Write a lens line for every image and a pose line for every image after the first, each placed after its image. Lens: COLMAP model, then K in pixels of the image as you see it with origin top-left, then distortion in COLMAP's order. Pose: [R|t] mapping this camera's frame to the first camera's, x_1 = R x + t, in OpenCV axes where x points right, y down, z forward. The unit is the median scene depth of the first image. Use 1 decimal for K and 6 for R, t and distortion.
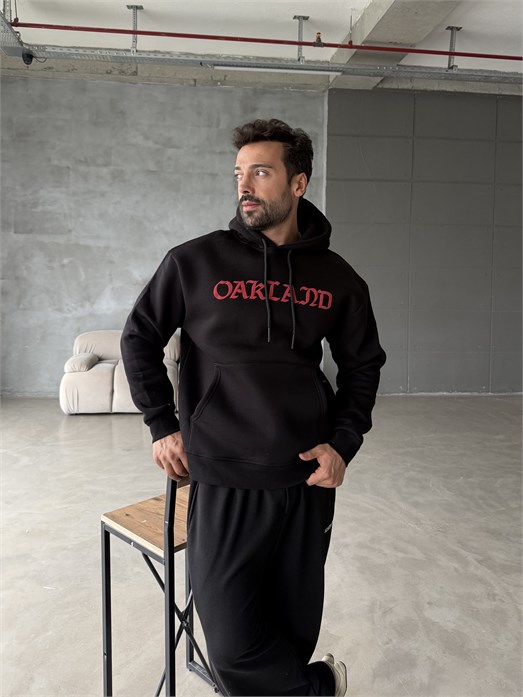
lens RADIAL K [[572.4, 0, 256.1], [0, 572.4, 310.1], [0, 0, 1]] dist [0.055391, -0.094531]
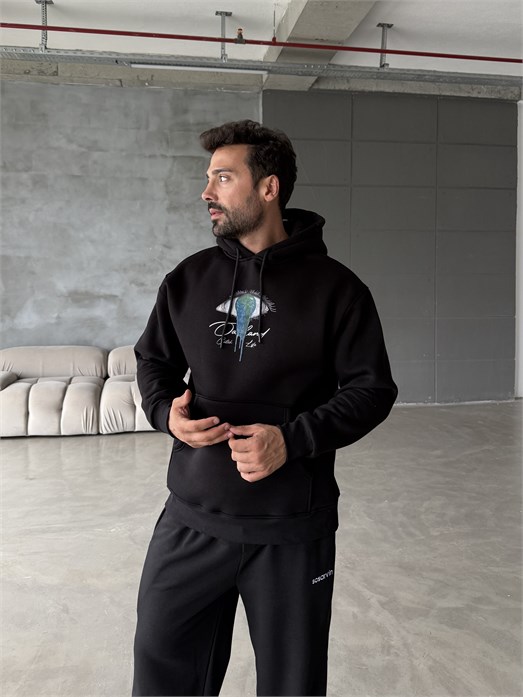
lens RADIAL K [[572.4, 0, 263.4], [0, 572.4, 305.4], [0, 0, 1]] dist [0.055391, -0.094531]
pose [[0.999246, -0.014637, 0.035956, 0.088076], [0.015519, 0.999583, -0.024370, -0.002418], [-0.035585, 0.024909, 0.999056, 0.053180]]
